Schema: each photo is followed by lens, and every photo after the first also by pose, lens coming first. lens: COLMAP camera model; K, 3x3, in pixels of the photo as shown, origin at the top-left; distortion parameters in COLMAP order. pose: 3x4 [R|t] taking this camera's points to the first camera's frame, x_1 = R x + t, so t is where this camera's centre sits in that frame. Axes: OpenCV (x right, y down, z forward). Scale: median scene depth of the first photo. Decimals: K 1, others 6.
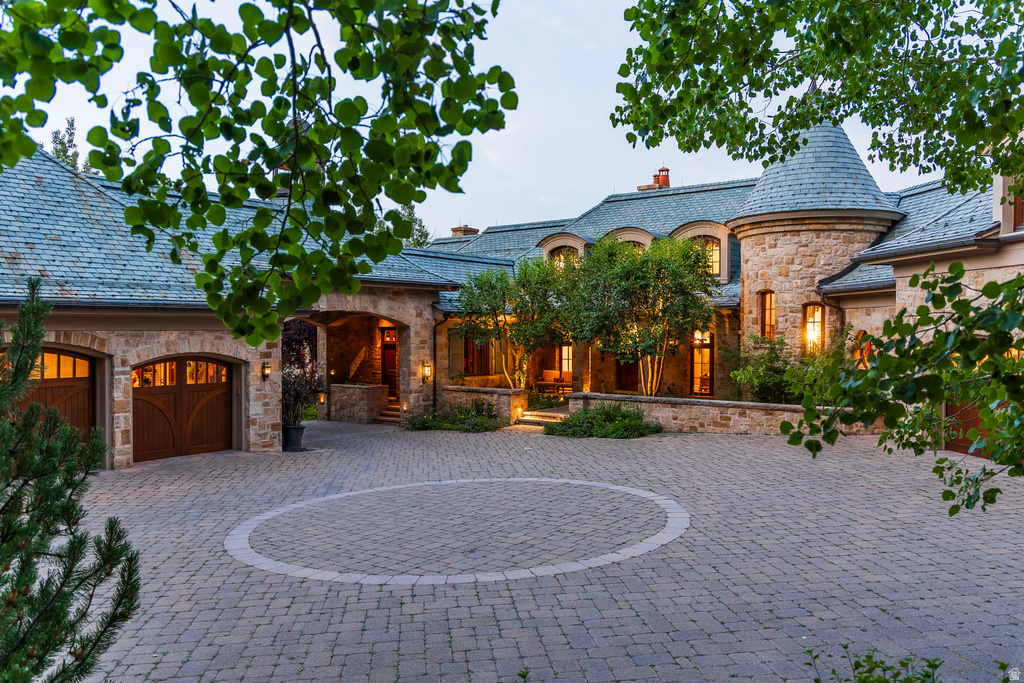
lens RADIAL K [[791.5, 0, 510.2], [0, 791.5, 337.1], [0, 0, 1]] dist [-0.016536, 0.000389]
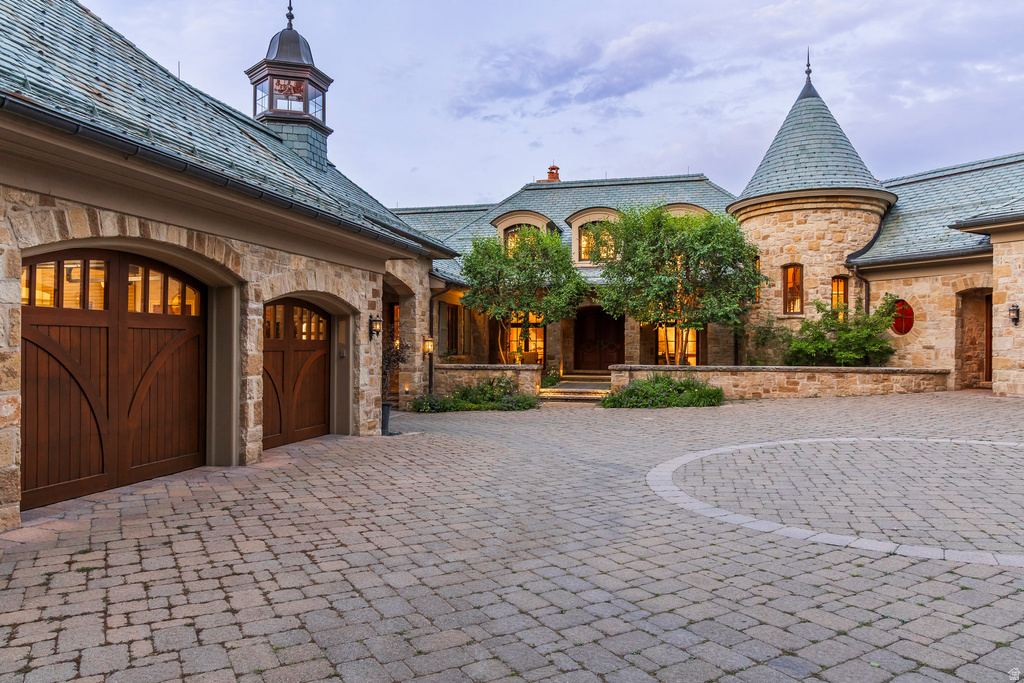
lens RADIAL K [[692.0, 0, 514.8], [0, 692.0, 343.9], [0, 0, 1]] dist [0.007194, 0.000817]
pose [[0.913234, 0.004042, 0.407416, -0.344568], [0.000486, 0.999939, -0.011009, 0.050500], [-0.407436, 0.010252, 0.913176, 0.266759]]
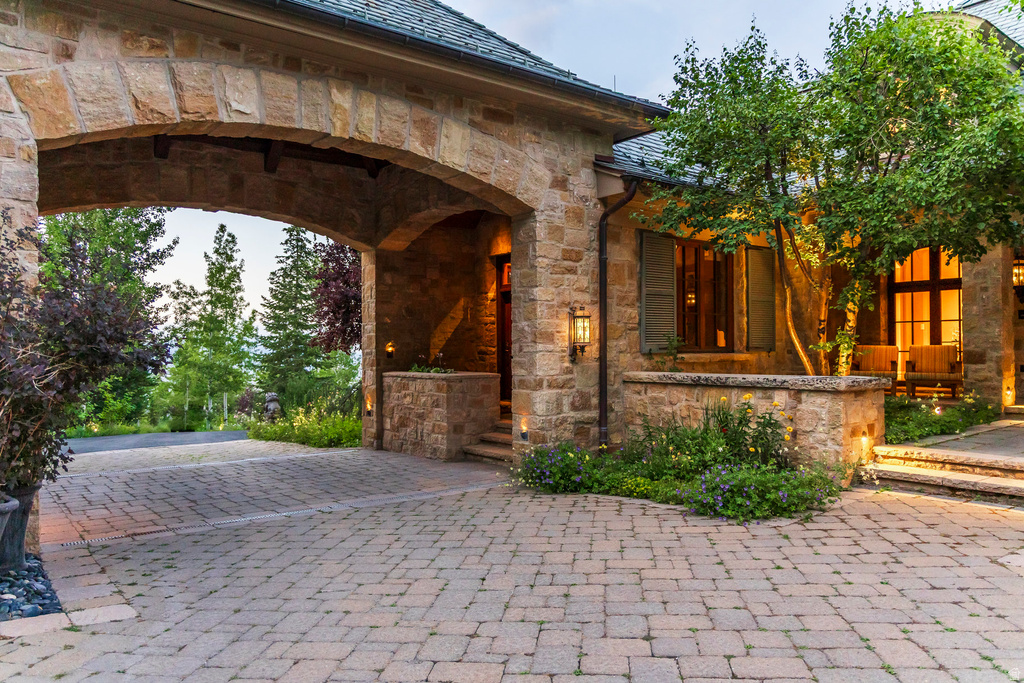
lens RADIAL K [[745.3, 0, 509.5], [0, 745.3, 346.1], [0, 0, 1]] dist [0.000264, 0.003341]
pose [[0.970284, -0.006137, -0.241890, -0.054404], [0.003053, 0.999909, -0.013124, 0.057082], [0.241949, 0.011996, 0.970215, 0.670185]]
